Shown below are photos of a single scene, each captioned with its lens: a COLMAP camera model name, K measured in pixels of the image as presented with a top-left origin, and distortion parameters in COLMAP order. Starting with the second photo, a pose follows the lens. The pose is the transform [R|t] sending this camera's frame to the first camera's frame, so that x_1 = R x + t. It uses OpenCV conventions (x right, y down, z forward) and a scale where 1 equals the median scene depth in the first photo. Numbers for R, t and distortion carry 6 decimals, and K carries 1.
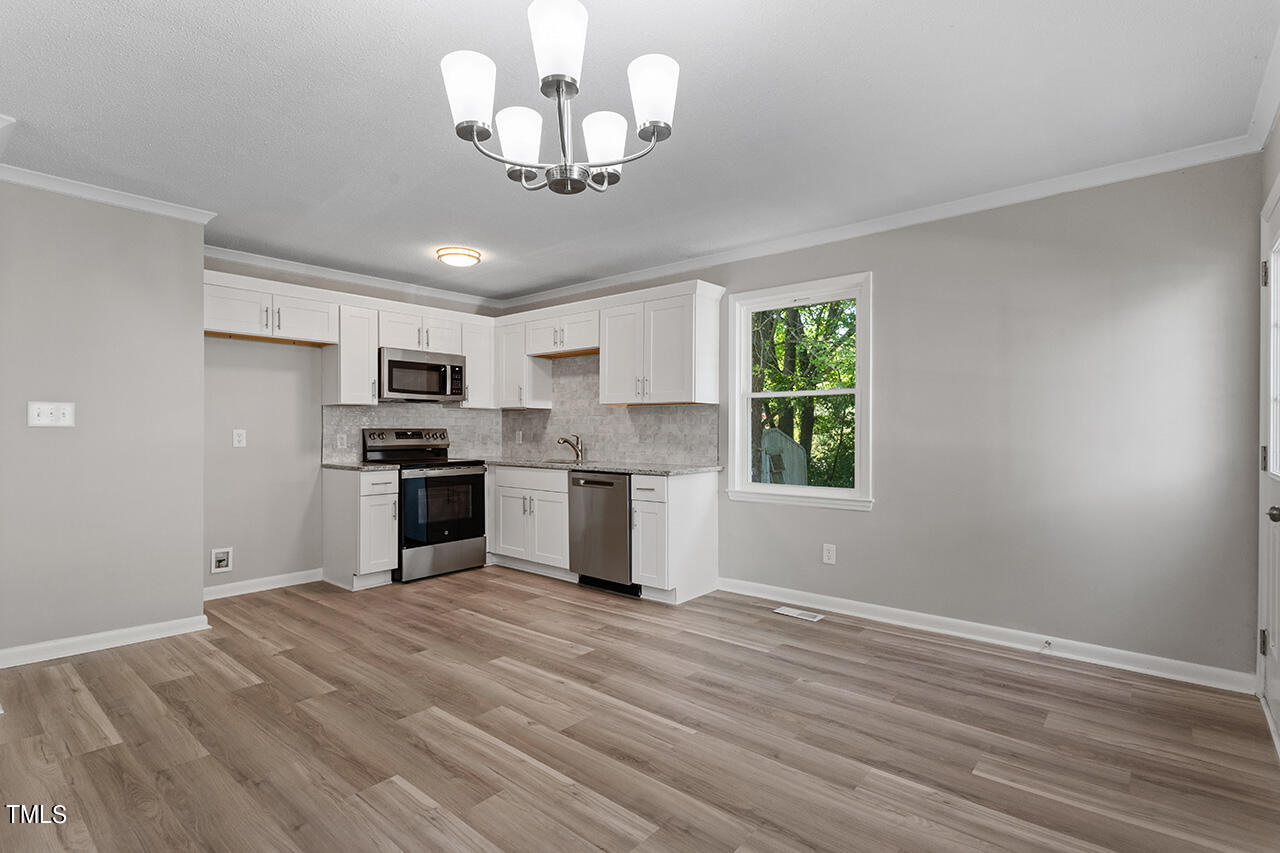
lens RADIAL K [[616.1, 0, 636.7], [0, 616.1, 434.9], [0, 0, 1]] dist [-0.000393, 0.001311]
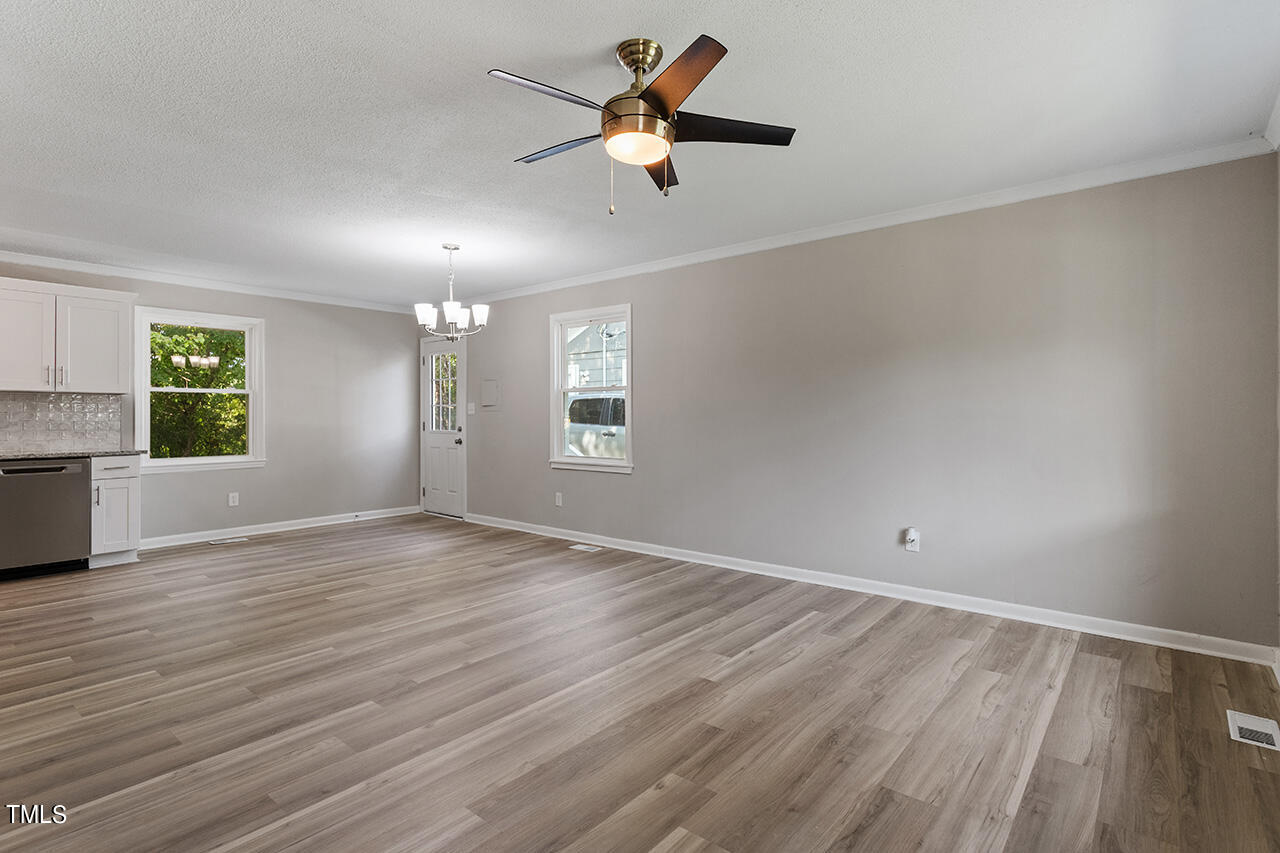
lens RADIAL K [[616.1, 0, 642.1], [0, 616.1, 421.9], [0, 0, 1]] dist [-0.000393, 0.001311]
pose [[-0.007872, -0.011502, 0.999903, -1.308417], [0.008326, 0.999898, 0.011567, -0.005235], [-0.999934, 0.008416, -0.007776, 0.012388]]
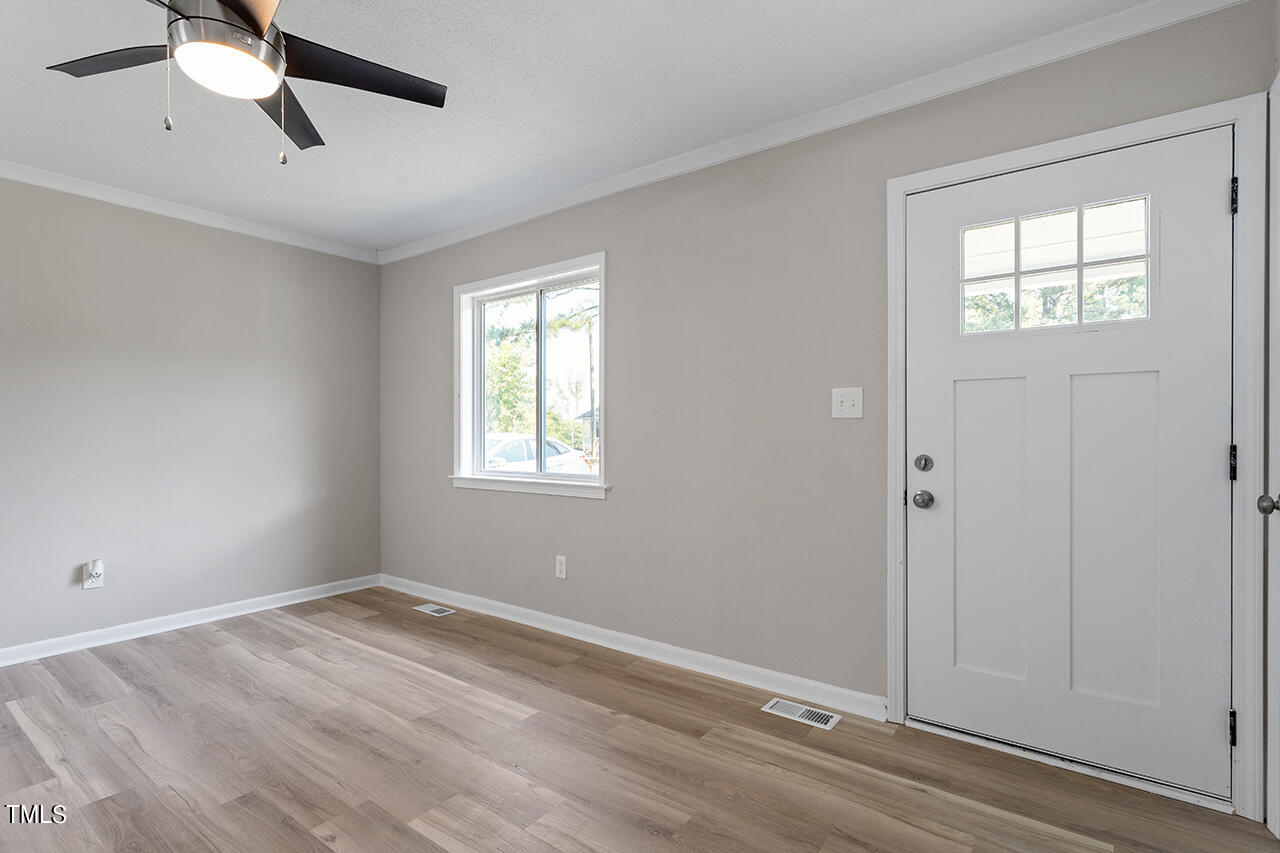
lens RADIAL K [[616.1, 0, 645.7], [0, 616.1, 433.9], [0, 0, 1]] dist [-0.000393, 0.001311]
pose [[-0.997953, -0.000867, -0.063947, -0.992678], [-0.001613, 0.999931, 0.011625, 0.000217], [0.063933, 0.011705, -0.997886, 0.475541]]
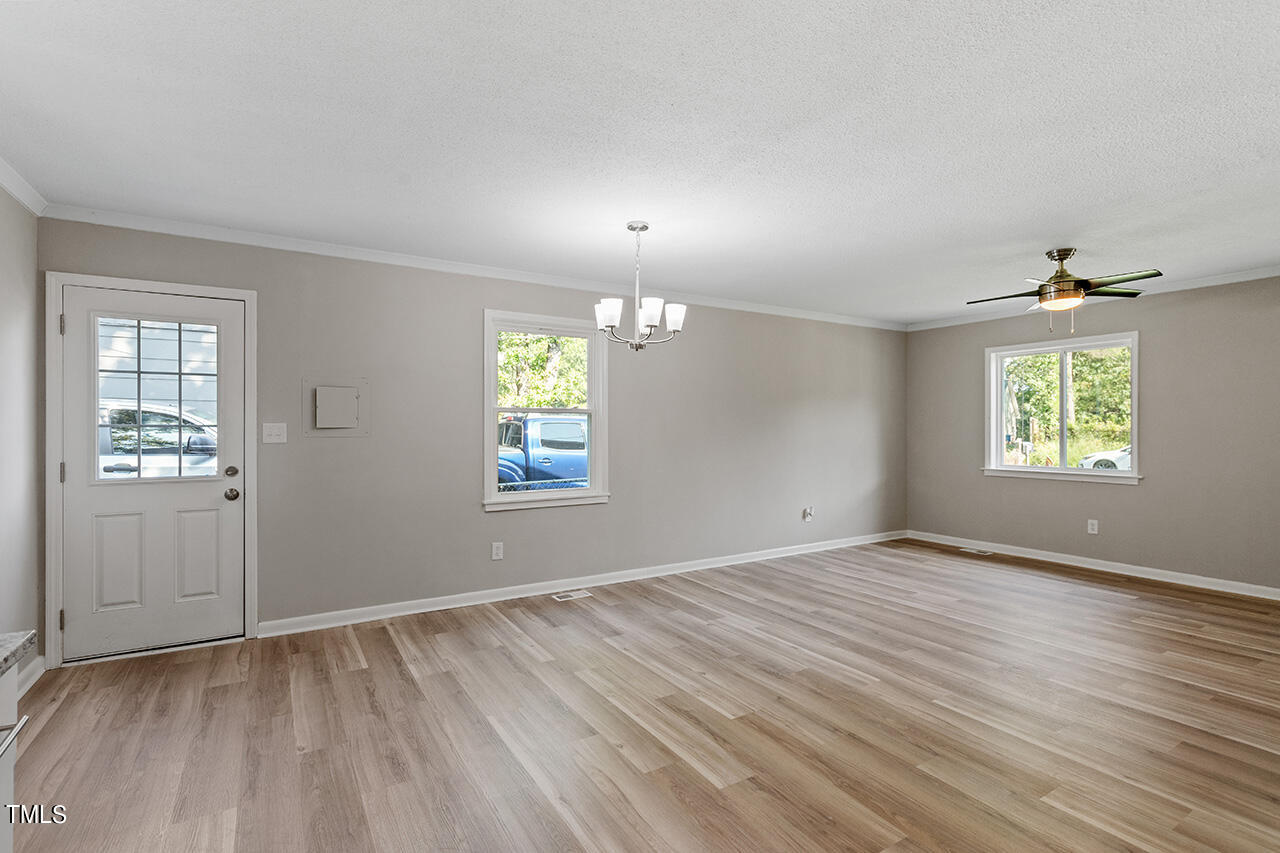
lens RADIAL K [[616.1, 0, 634.8], [0, 616.1, 424.7], [0, 0, 1]] dist [-0.000393, 0.001311]
pose [[-0.947579, 0.000396, 0.319521, -0.347439], [0.002534, 0.999977, 0.006276, -0.046363], [-0.319511, 0.006757, -0.947558, 1.304141]]
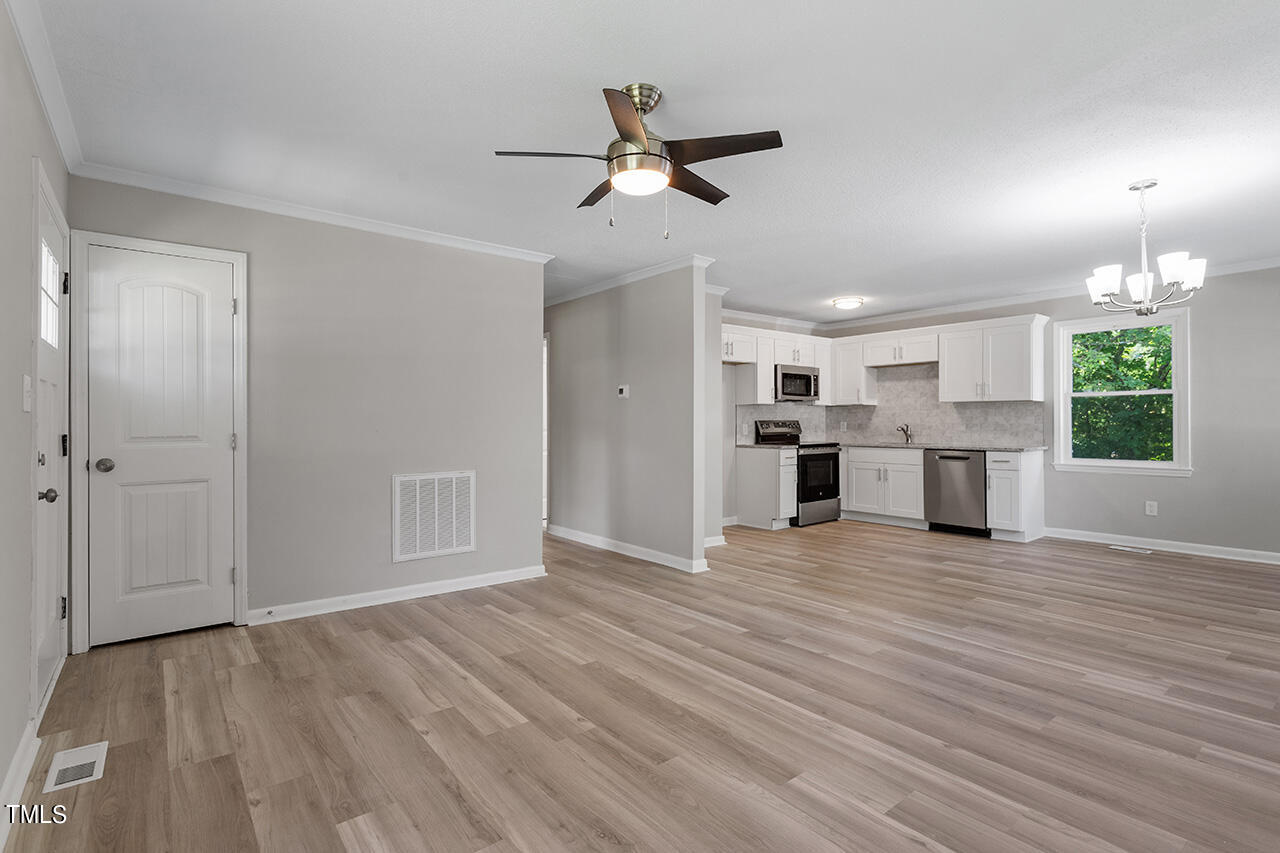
lens RADIAL K [[616.1, 0, 650.0], [0, 616.1, 415.2], [0, 0, 1]] dist [-0.000393, 0.001311]
pose [[0.982879, -0.007507, -0.184099, -0.590464], [0.003927, 0.999796, -0.019801, 0.006549], [0.184210, 0.018739, 0.982708, -0.633848]]
